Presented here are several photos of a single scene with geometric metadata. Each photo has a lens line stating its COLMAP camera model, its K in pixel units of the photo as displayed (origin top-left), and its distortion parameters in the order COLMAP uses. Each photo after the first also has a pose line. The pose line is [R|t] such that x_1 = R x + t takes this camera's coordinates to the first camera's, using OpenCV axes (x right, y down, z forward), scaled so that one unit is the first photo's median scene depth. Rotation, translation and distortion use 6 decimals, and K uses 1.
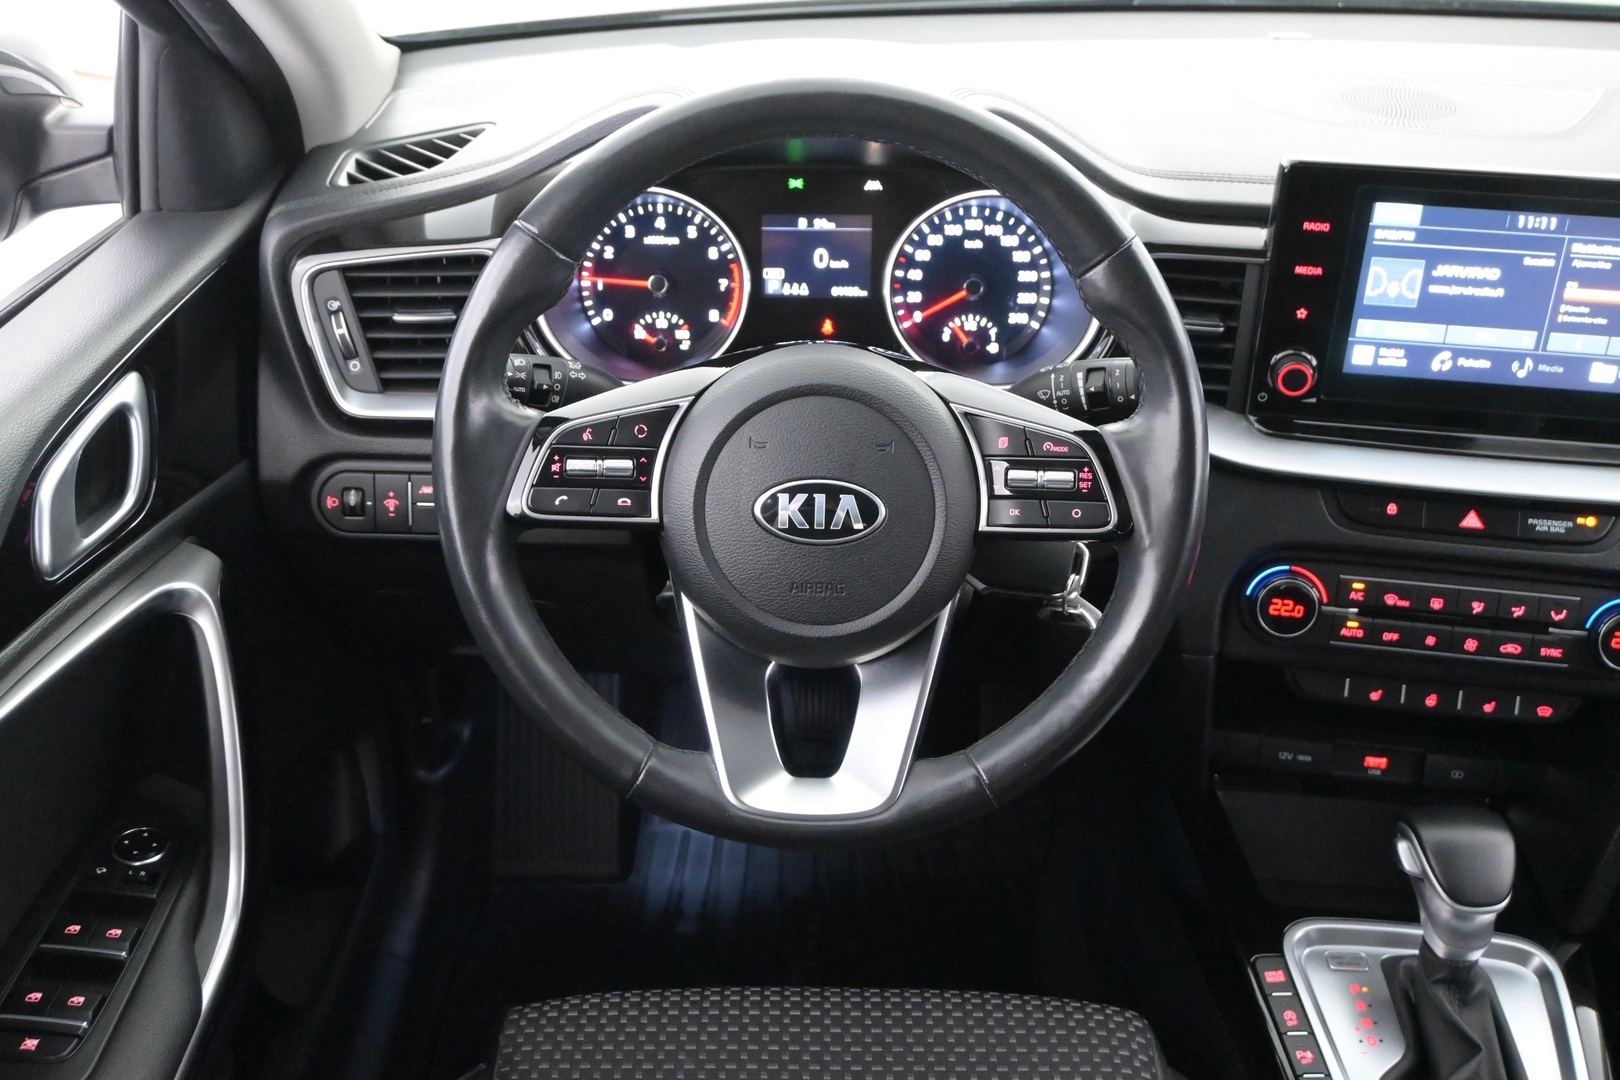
lens RADIAL K [[1632.9, 0, 810.0], [0, 1632.9, 540.0], [0, 0, 1]] dist [0.000641, -0.005158]
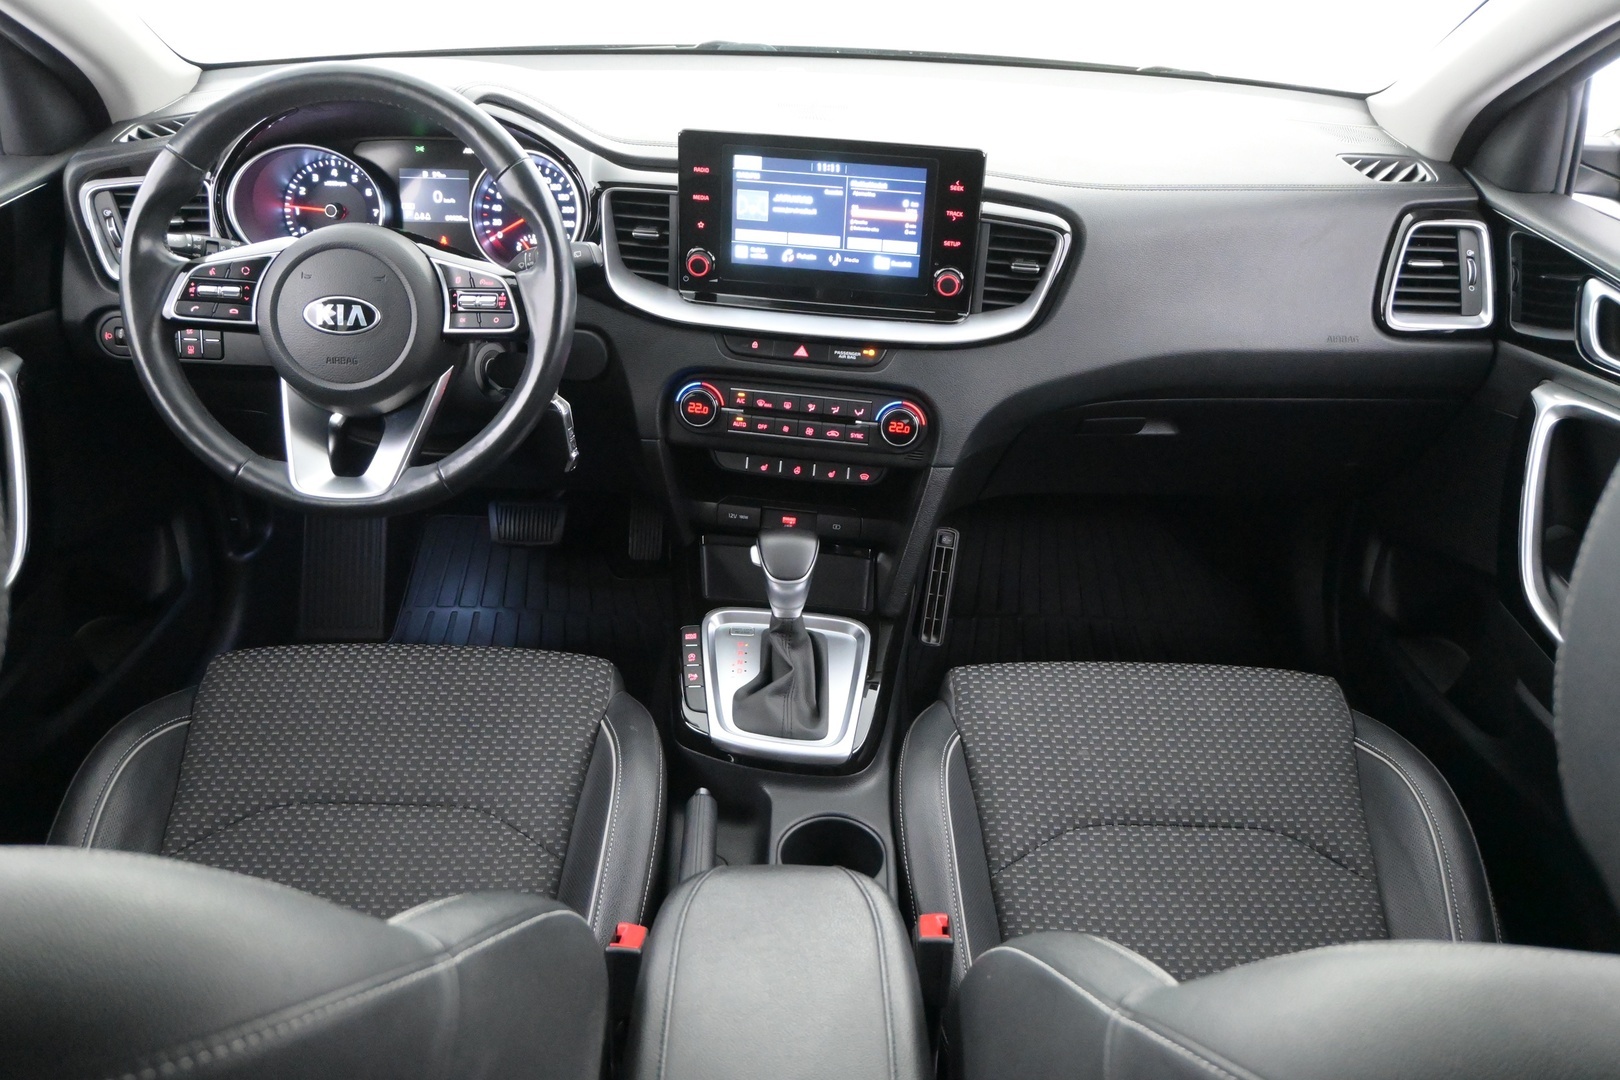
lens RADIAL K [[1341.6, 0, 810.0], [0, 1341.6, 540.0], [0, 0, 1]] dist [-0.000478, 0.004327]
pose [[0.999882, 0.010071, 0.011609, 0.375386], [-0.010078, 0.999949, 0.000483, 0.165199], [-0.011603, -0.000600, 0.999933, -0.325879]]
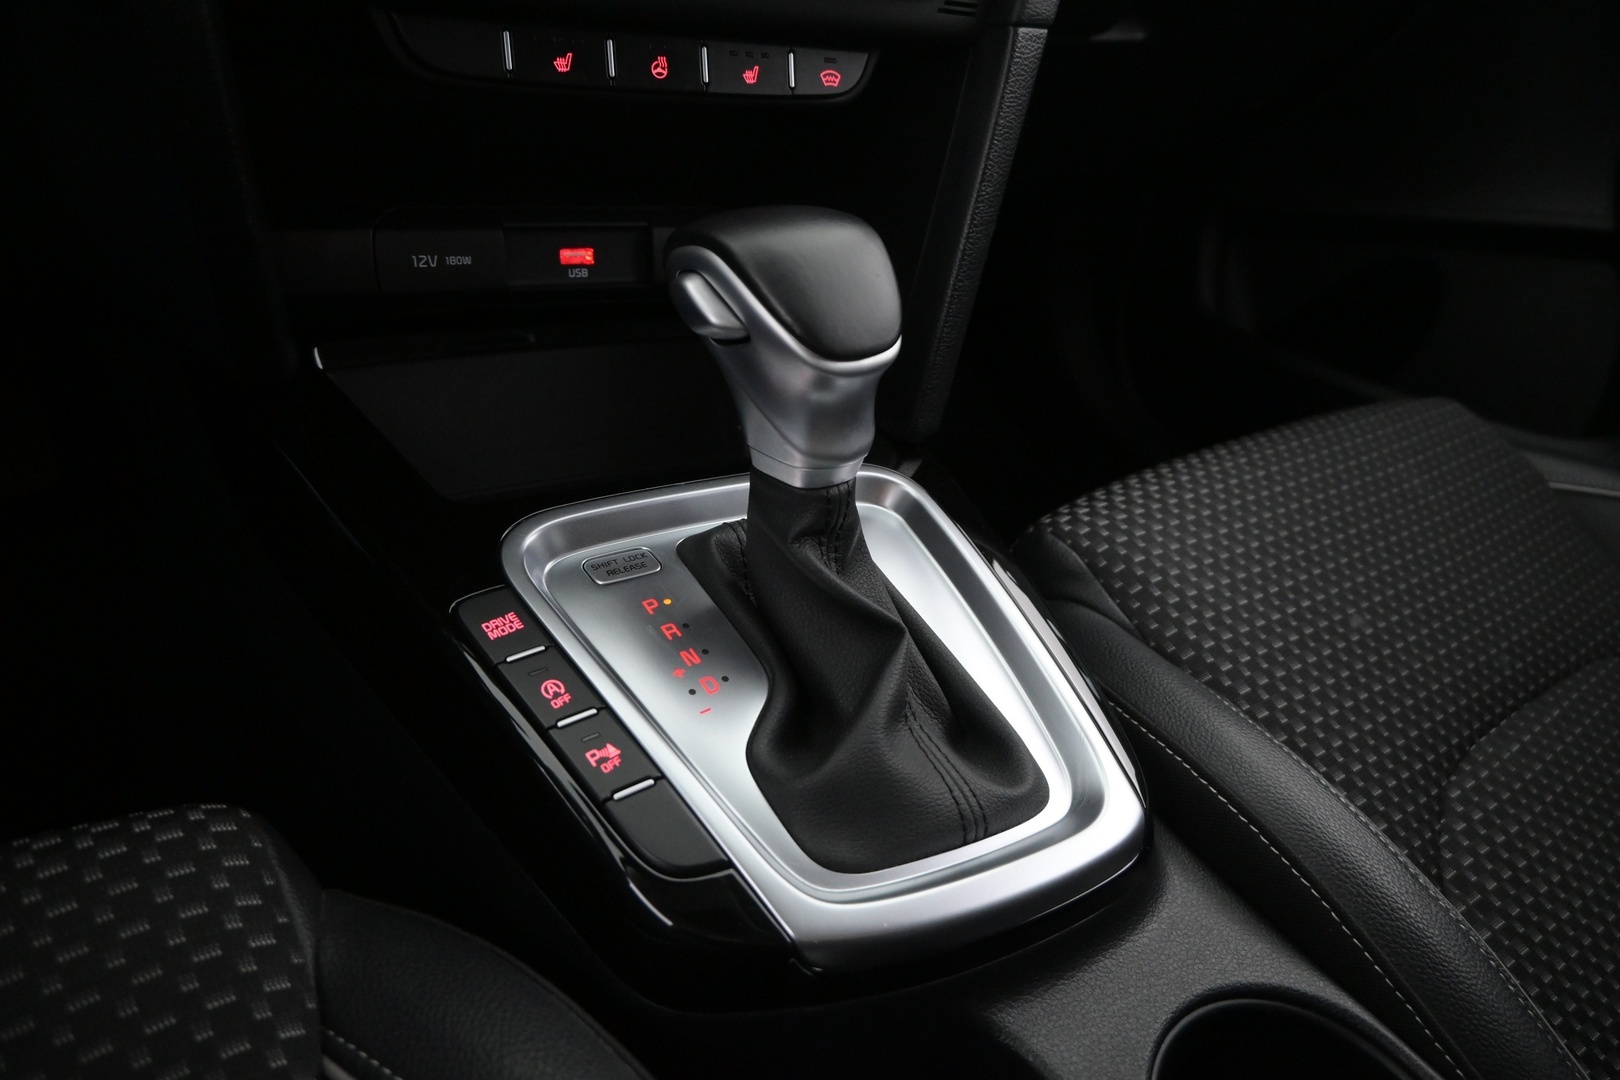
lens RADIAL K [[1113.4, 0, 810.0], [0, 1113.4, 540.0], [0, 0, 1]] dist [0.003218, 0.004611]
pose [[0.796312, -0.238920, 0.555702, 0.173560], [0.177936, 0.970564, 0.162309, 0.198797], [-0.578123, -0.030369, 0.815384, 0.656079]]
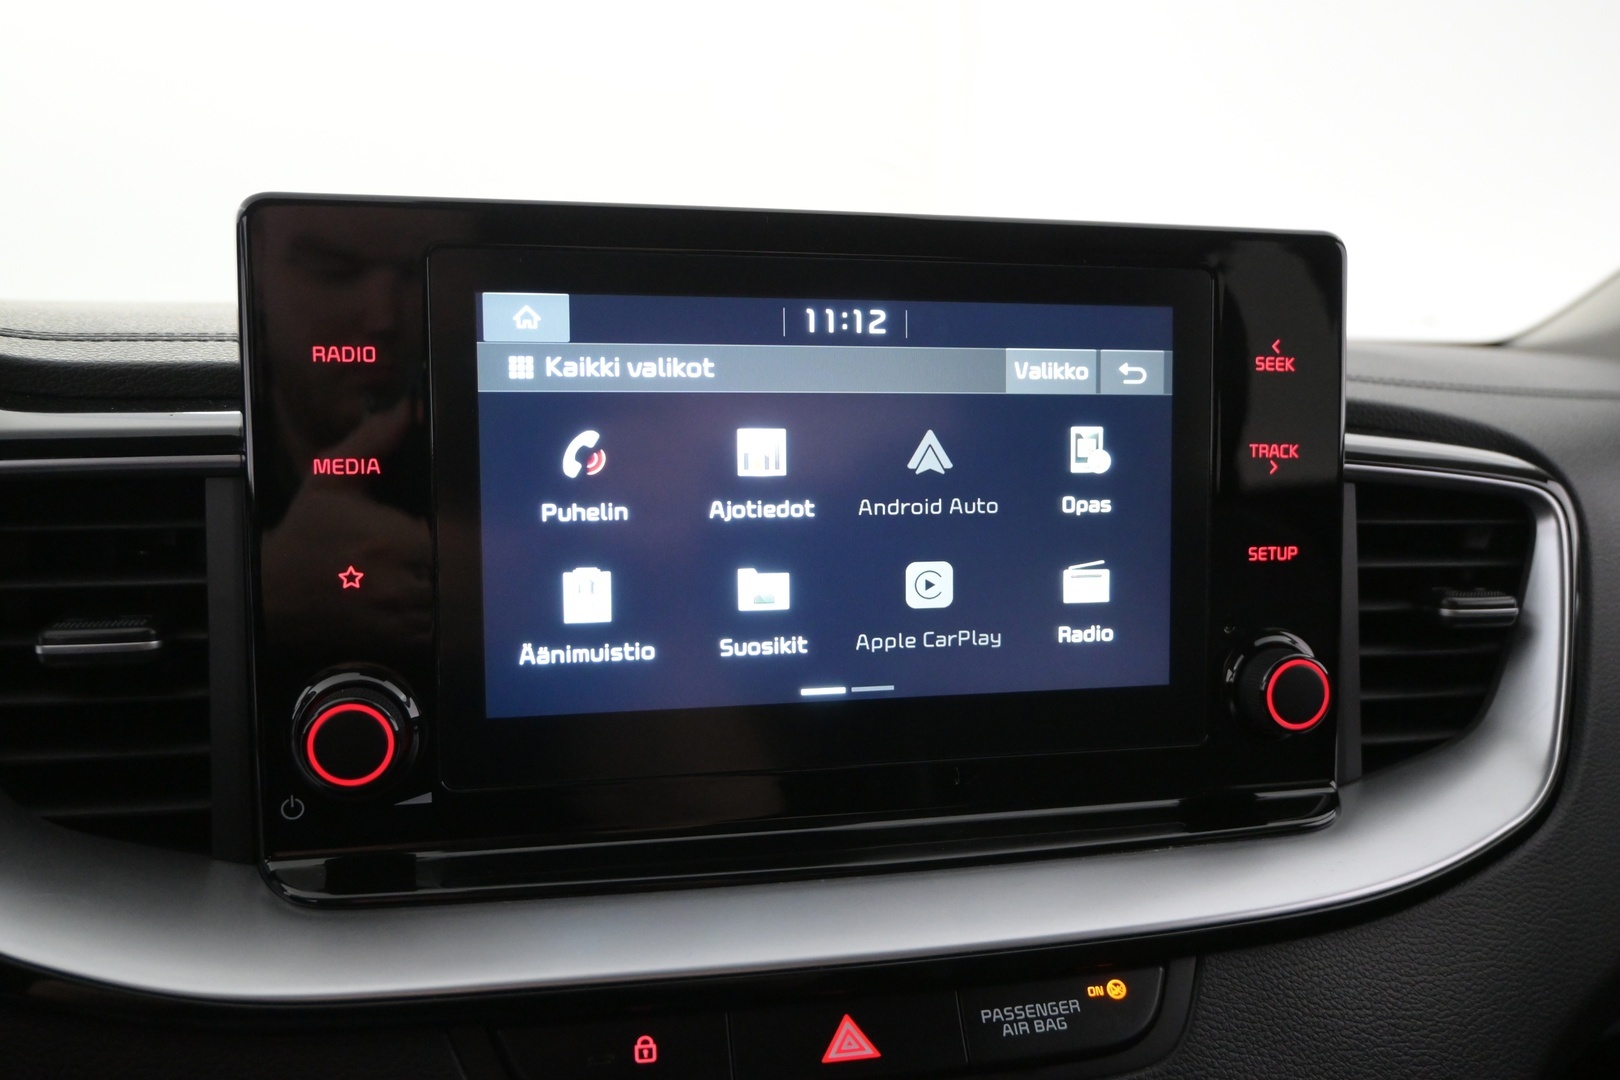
lens RADIAL K [[1309.2, 0, 810.0], [0, 1309.2, 540.0], [0, 0, 1]] dist [-0.003070, -0.005789]
pose [[0.932383, -0.057837, 0.356816, 0.275498], [0.191122, 0.916732, -0.350820, -0.013143], [-0.306814, 0.395294, 0.865799, 0.646978]]
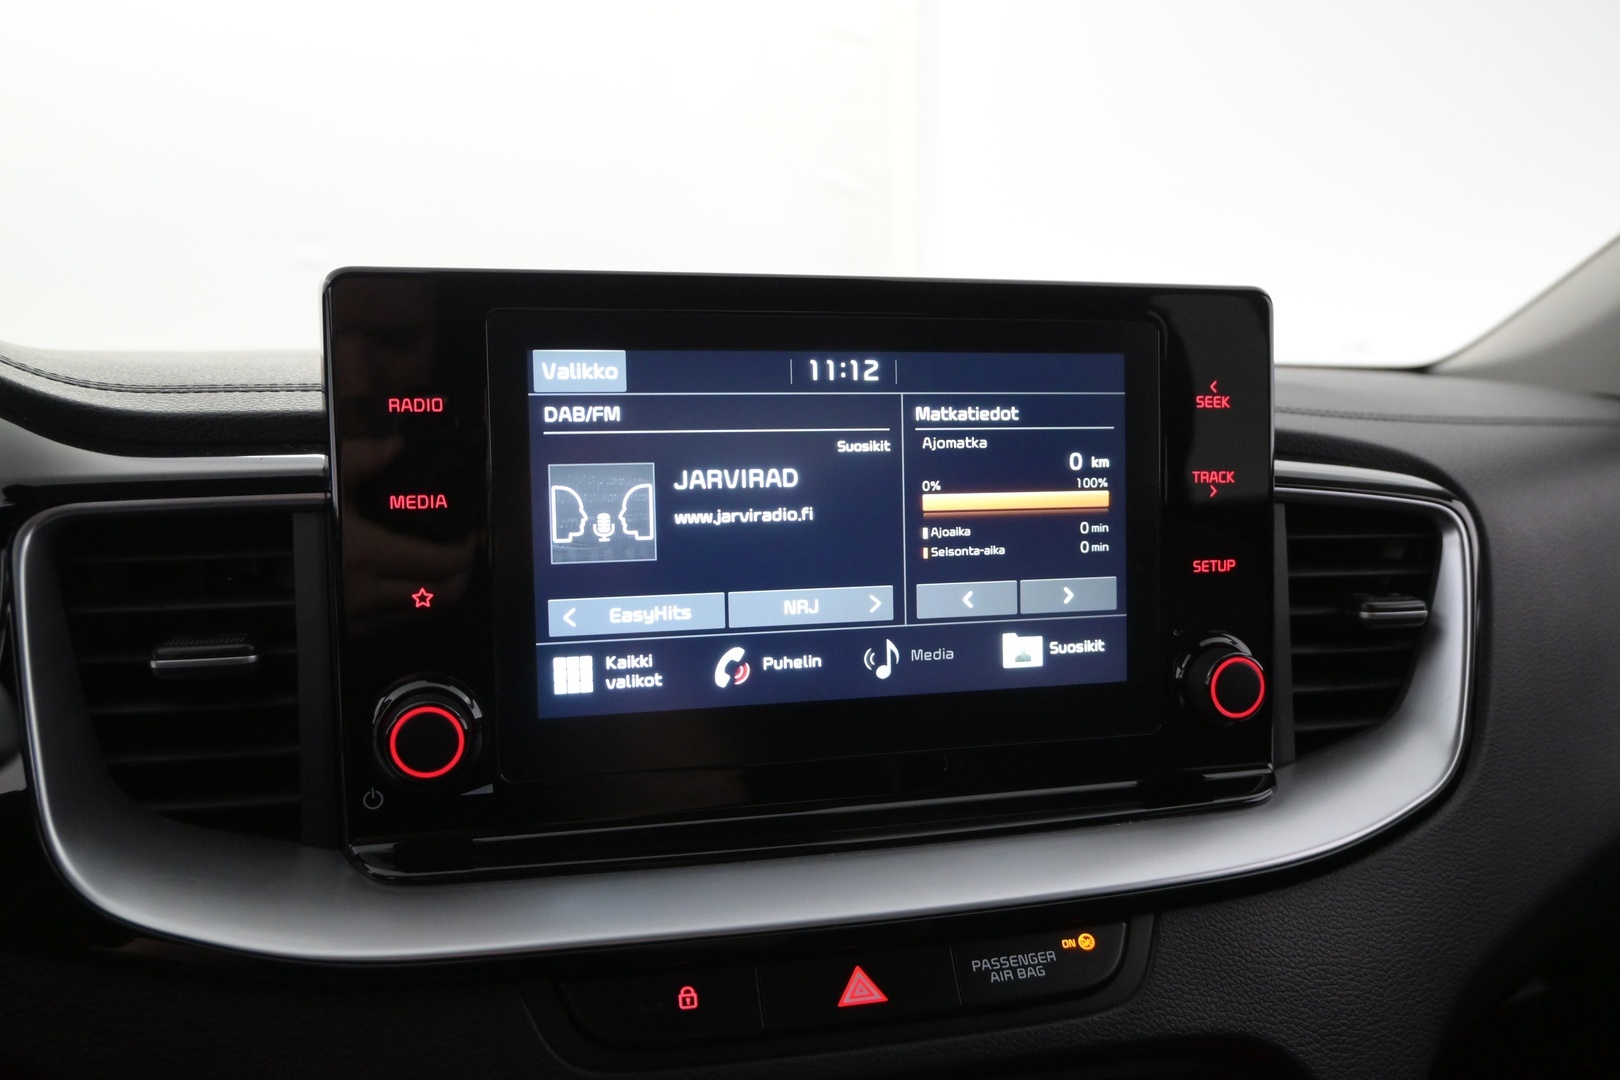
lens RADIAL K [[1309.2, 0, 810.0], [0, 1309.2, 540.0], [0, 0, 1]] dist [-0.003070, -0.005789]
pose [[0.919782, -0.065170, 0.386982, 0.245129], [0.214823, 0.908855, -0.357538, 0.001396], [-0.328409, 0.411989, 0.849948, 0.607838]]
